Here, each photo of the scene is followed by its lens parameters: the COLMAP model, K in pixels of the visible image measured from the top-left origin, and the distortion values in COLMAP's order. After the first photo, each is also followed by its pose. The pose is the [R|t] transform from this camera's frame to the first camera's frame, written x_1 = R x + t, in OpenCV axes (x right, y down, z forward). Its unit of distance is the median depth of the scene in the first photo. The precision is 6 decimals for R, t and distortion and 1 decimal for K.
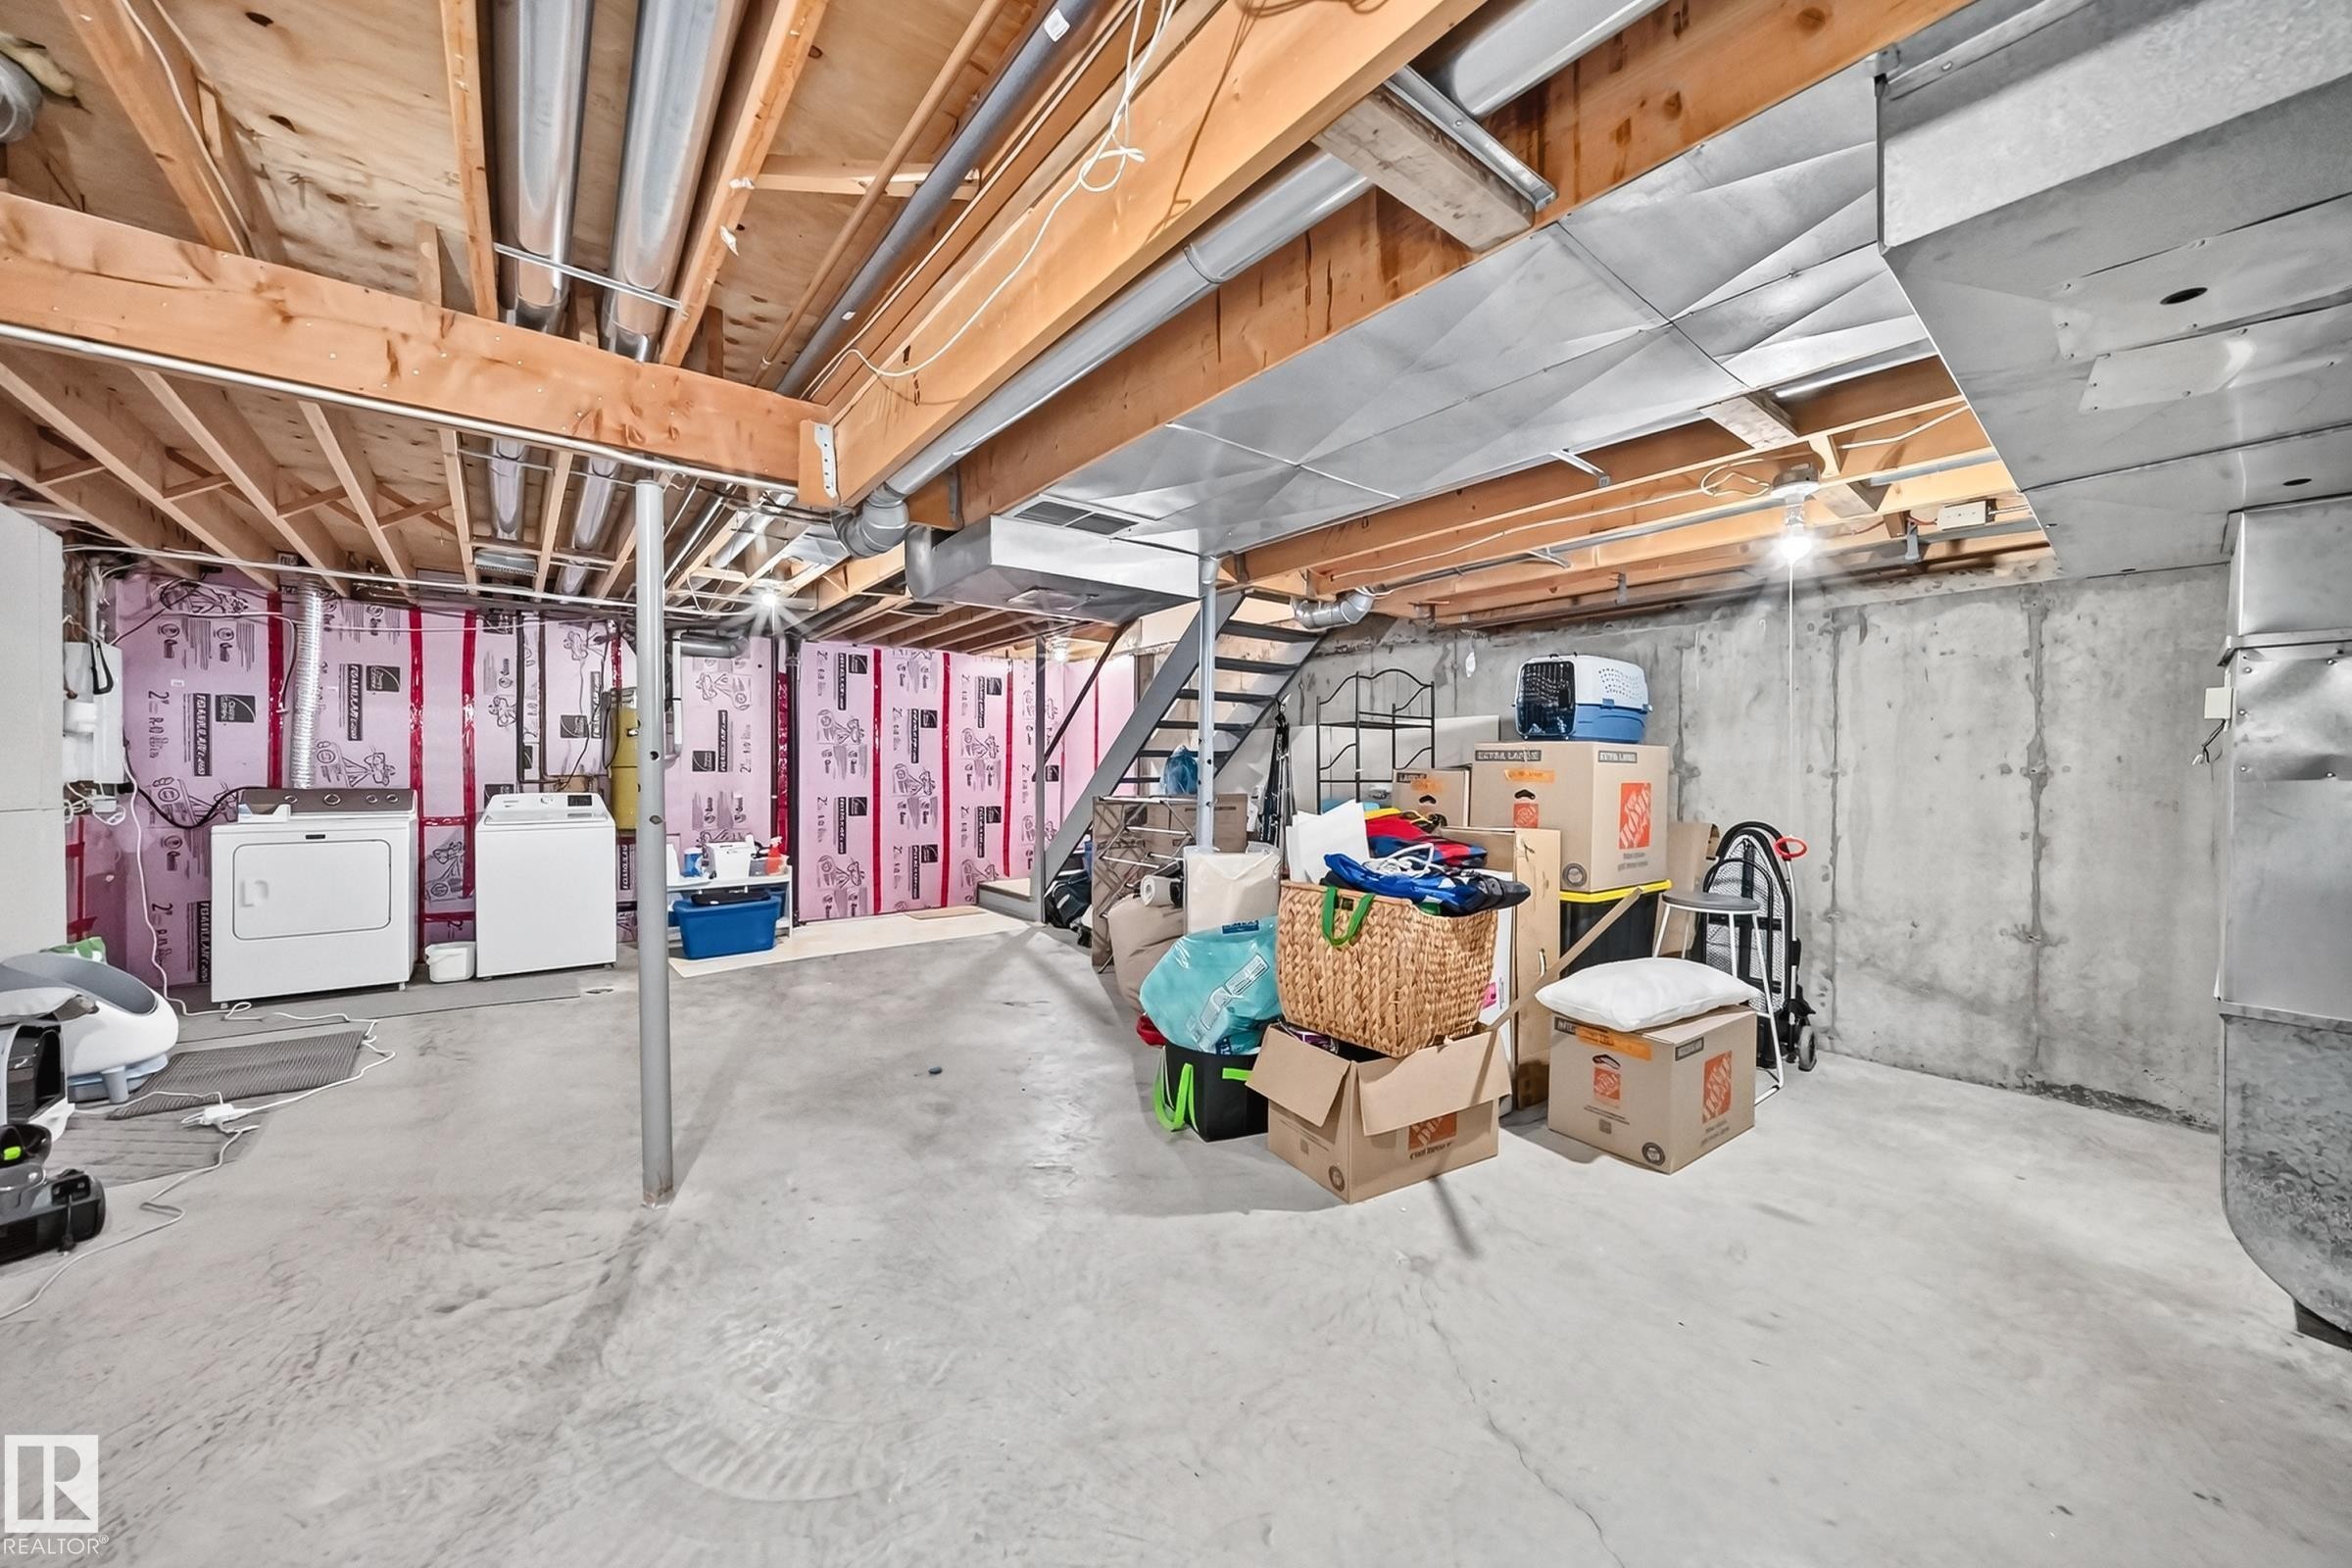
lens RADIAL K [[843.4, 0, 1176.0], [0, 843.4, 784.0], [0, 0, 1]] dist [0.001106, 0.000220]
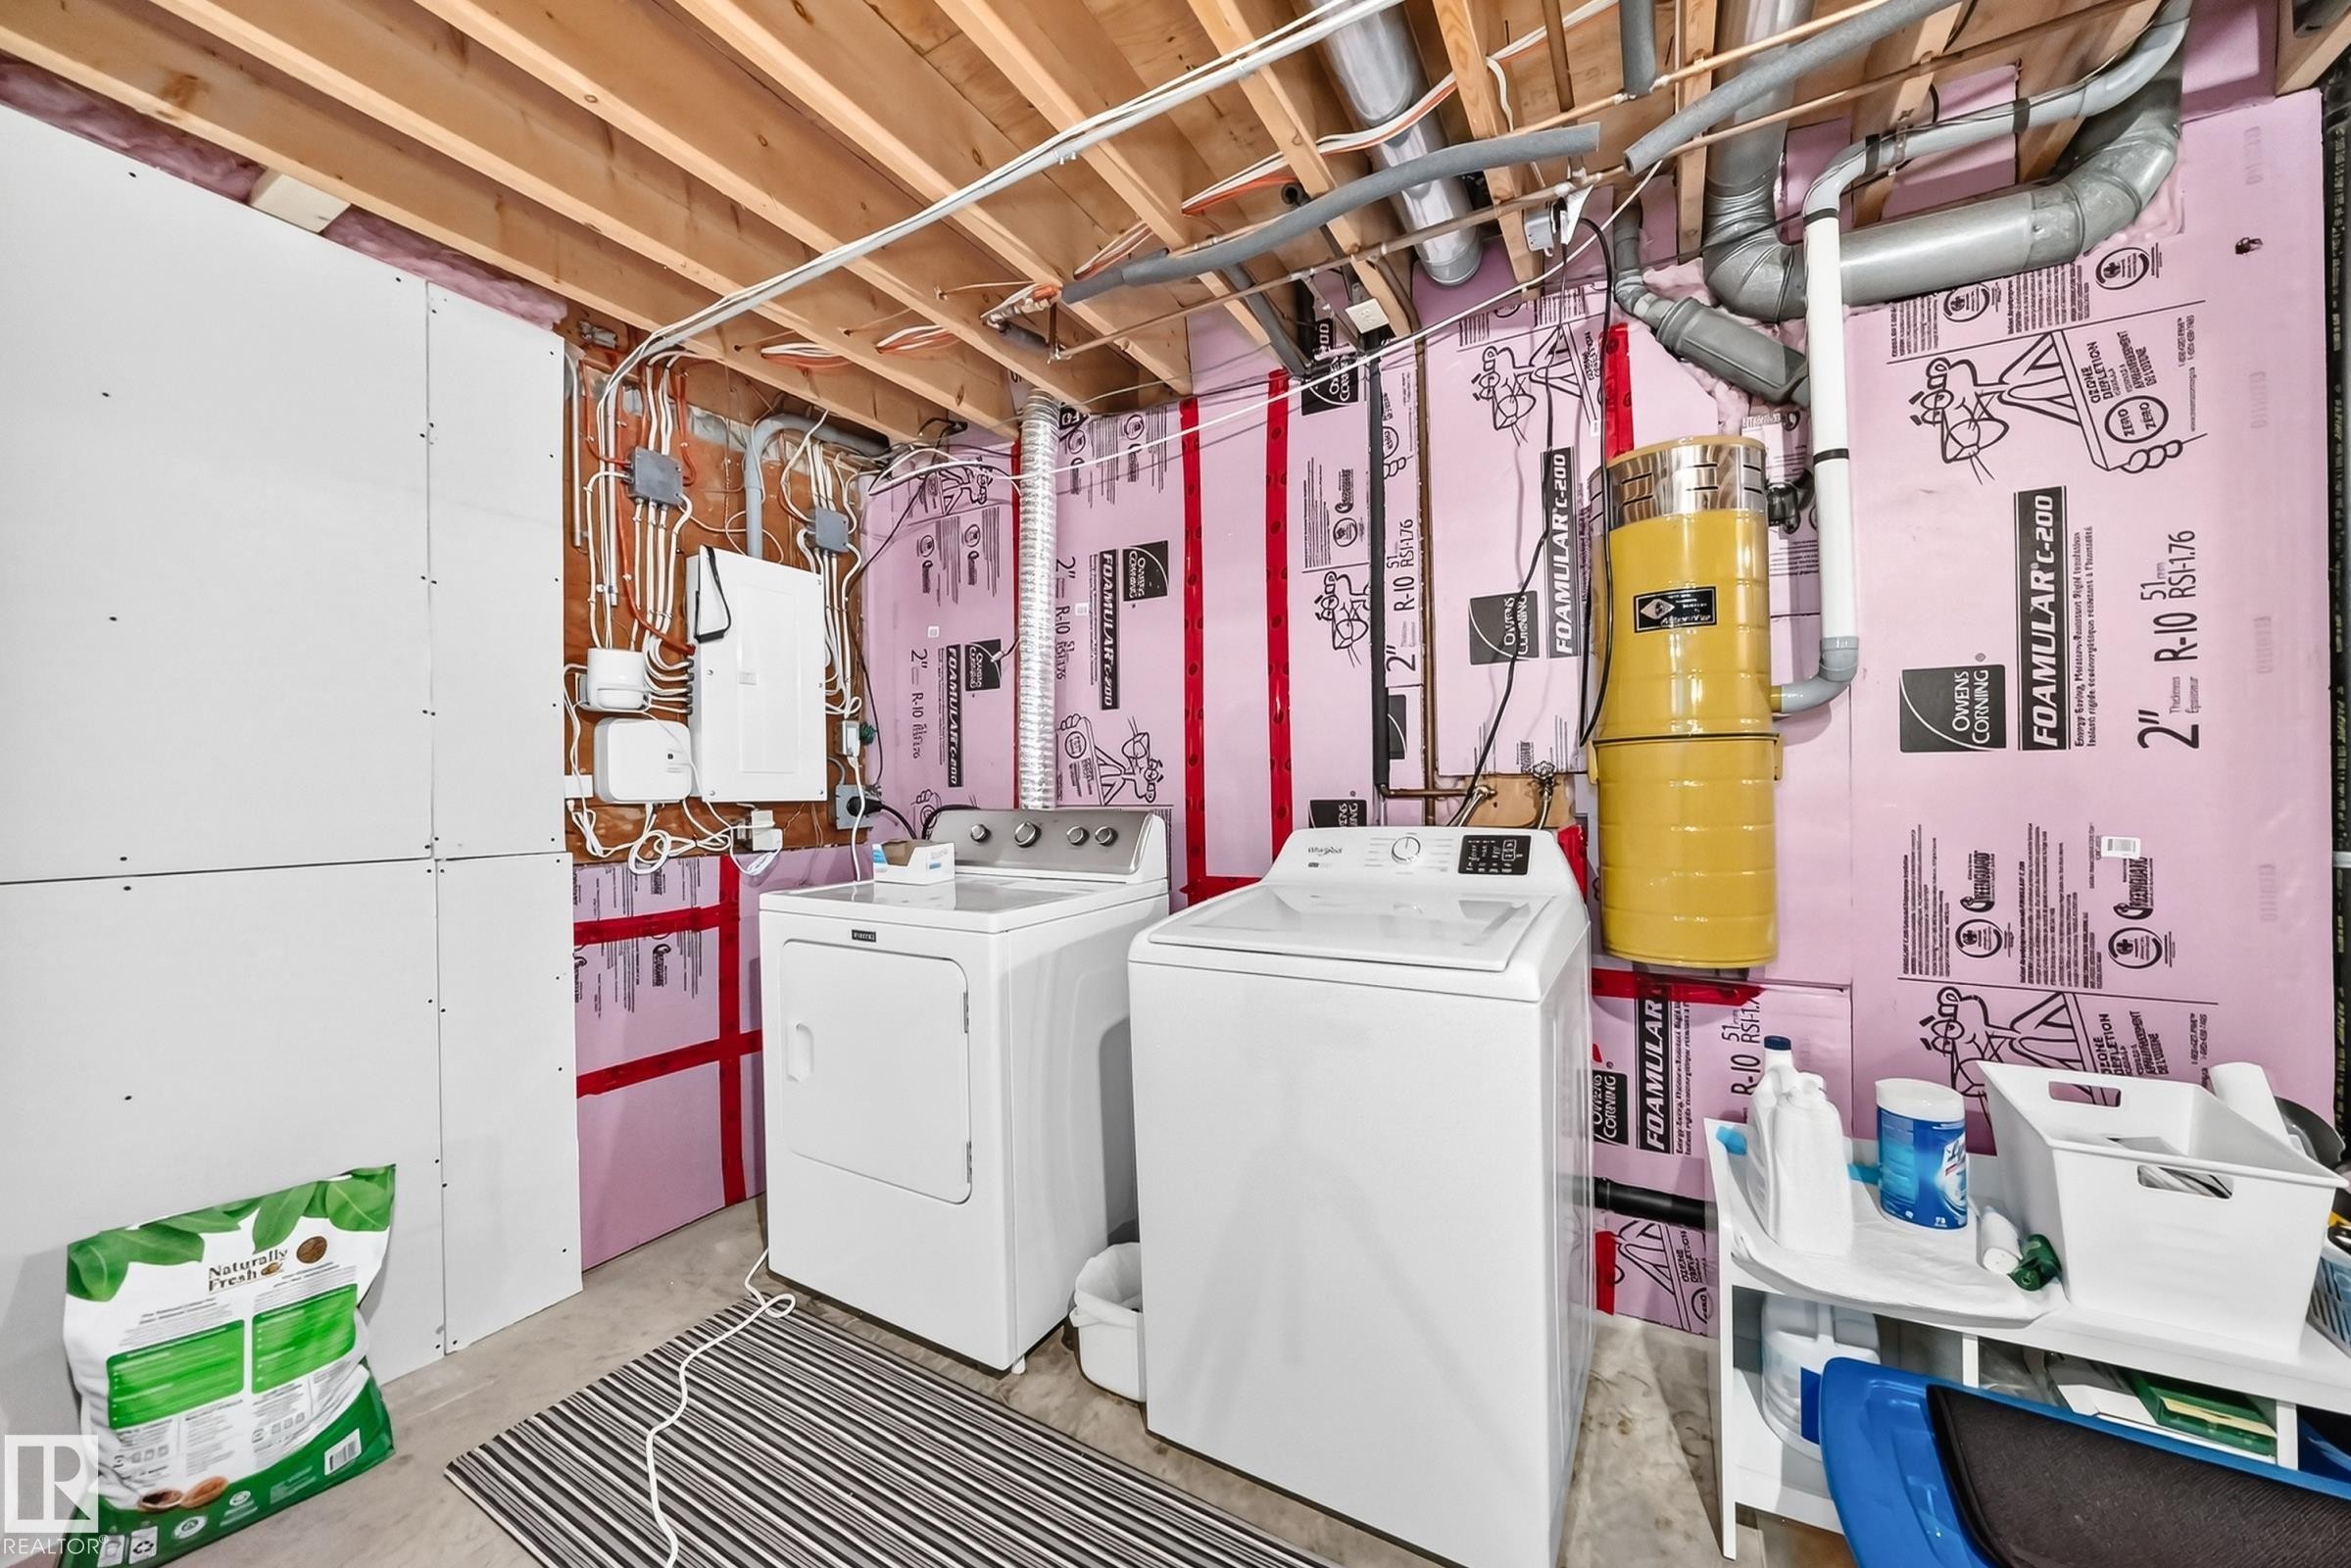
lens RADIAL K [[842.6, 0, 1182.4], [0, 842.6, 790.6], [0, 0, 1]] dist [-0.020497, 0.005488]
pose [[0.368579, -0.006319, -0.929575, -0.463884], [0.004862, 0.999976, -0.004869, -0.002655], [0.929584, -0.002725, 0.368601, 0.779051]]
